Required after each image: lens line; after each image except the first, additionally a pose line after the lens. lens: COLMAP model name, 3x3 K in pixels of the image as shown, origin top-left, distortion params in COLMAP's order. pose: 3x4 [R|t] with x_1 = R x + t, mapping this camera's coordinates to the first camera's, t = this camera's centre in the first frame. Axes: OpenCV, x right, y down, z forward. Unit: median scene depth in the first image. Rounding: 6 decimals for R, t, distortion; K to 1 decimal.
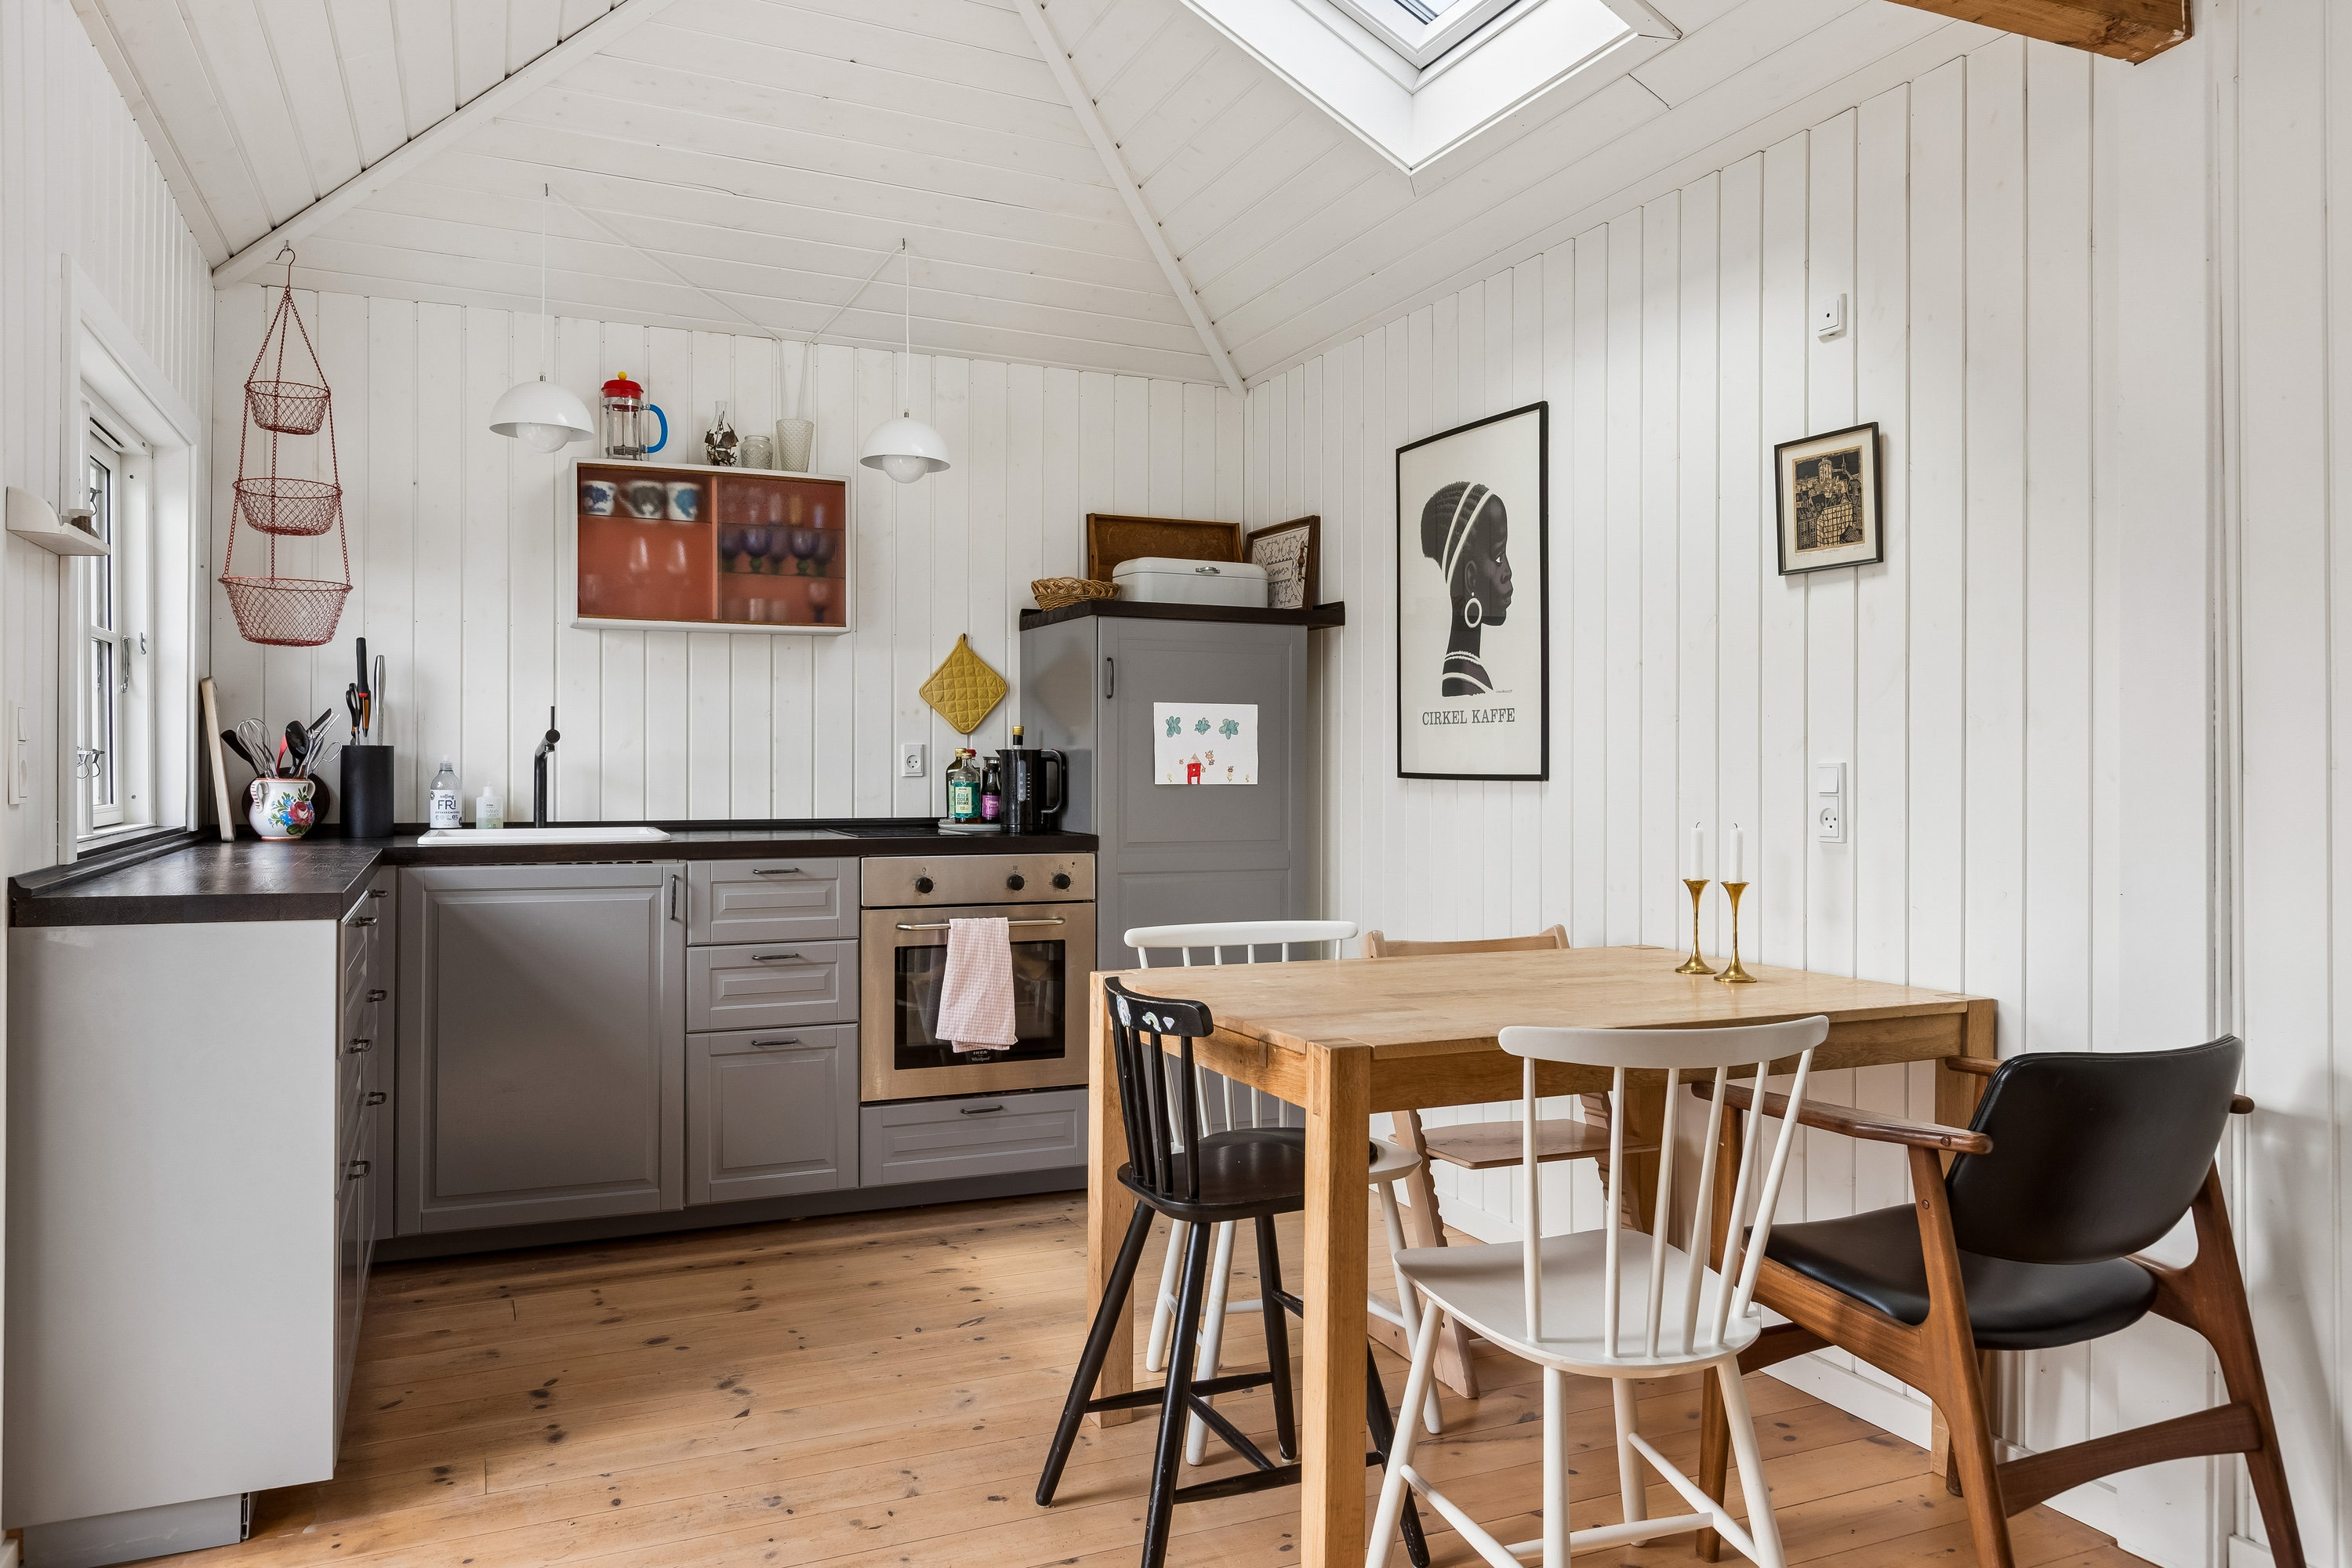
lens RADIAL K [[1629.9, 0, 1202.6], [0, 1629.9, 756.3], [0, 0, 1]] dist [-0.009809, 0.001585]
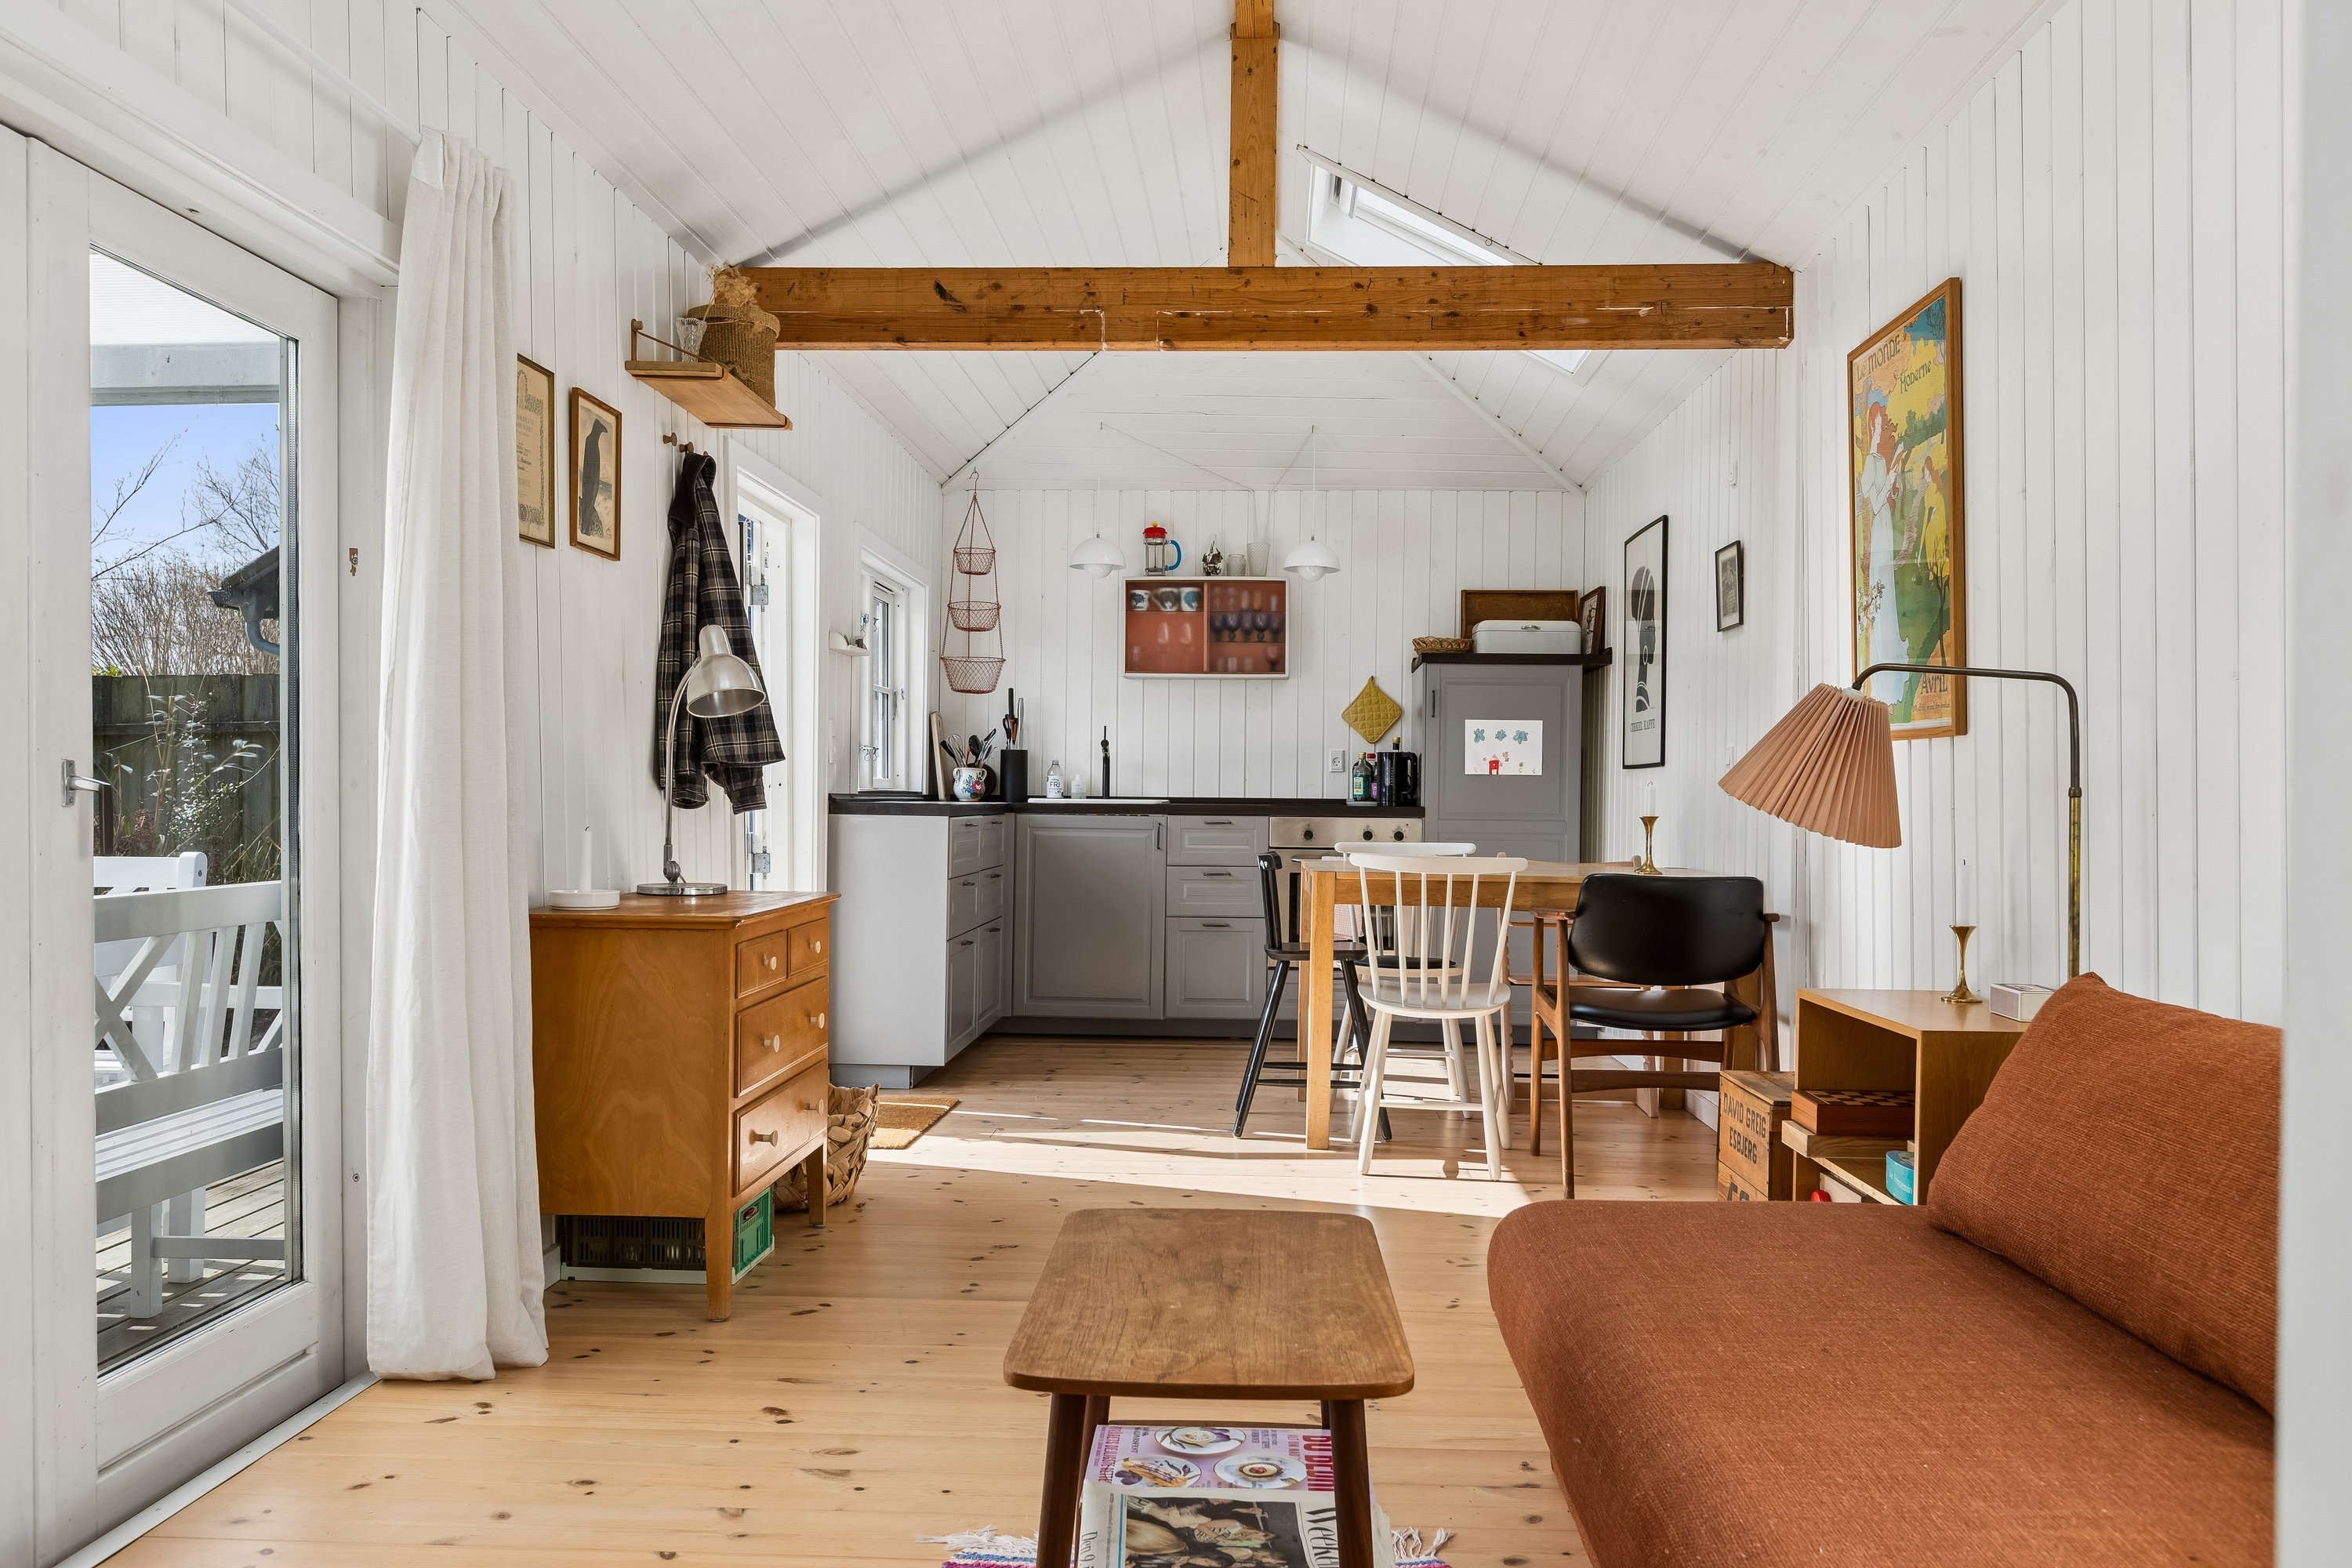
lens RADIAL K [[1728.7, 0, 1185.2], [0, 1728.7, 797.7], [0, 0, 1]] dist [0.001831, 0.001027]
pose [[0.892209, 0.007098, -0.451568, 0.481551], [-0.006603, 0.999975, 0.002672, 0.038032], [0.451575, 0.000597, 0.892233, -0.564517]]
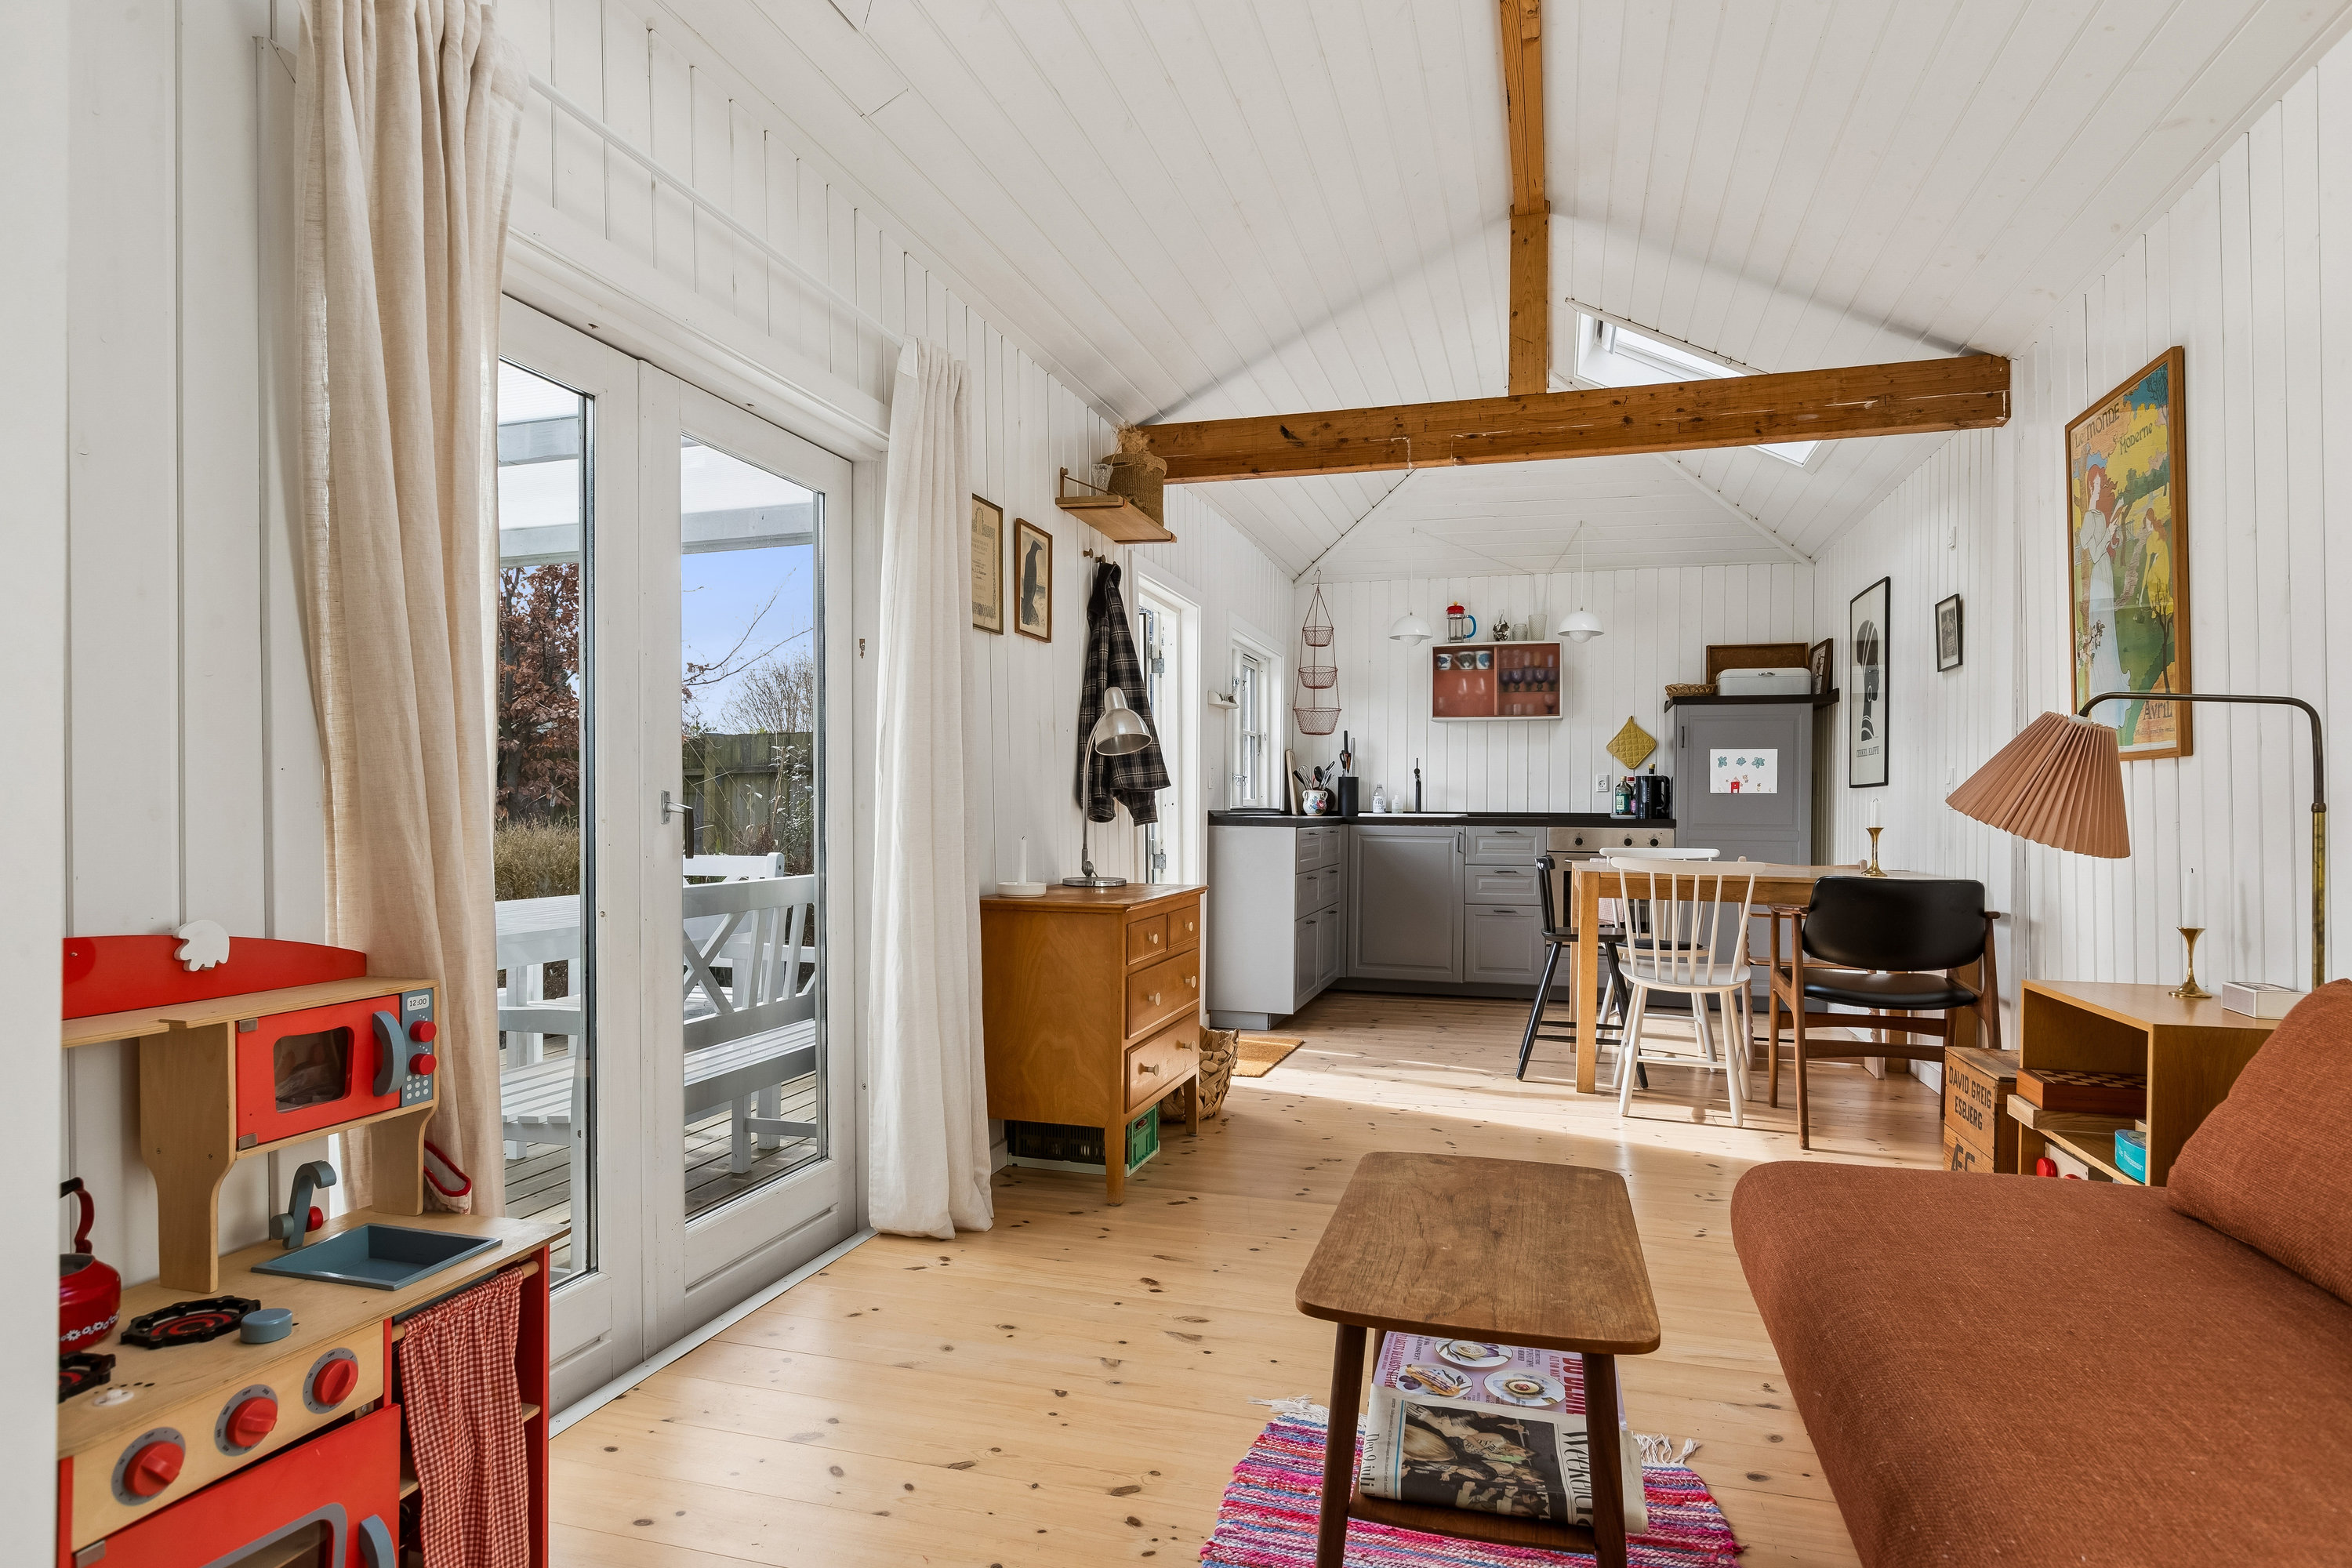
lens RADIAL K [[1257.0, 0, 1179.4], [0, 1257.0, 806.9], [0, 0, 1]] dist [0.001188, -0.000511]
pose [[0.759463, 0.002187, -0.650547, 0.467690], [-0.002722, 0.999996, 0.000184, 0.036313], [0.650545, 0.001630, 0.759466, -0.517677]]
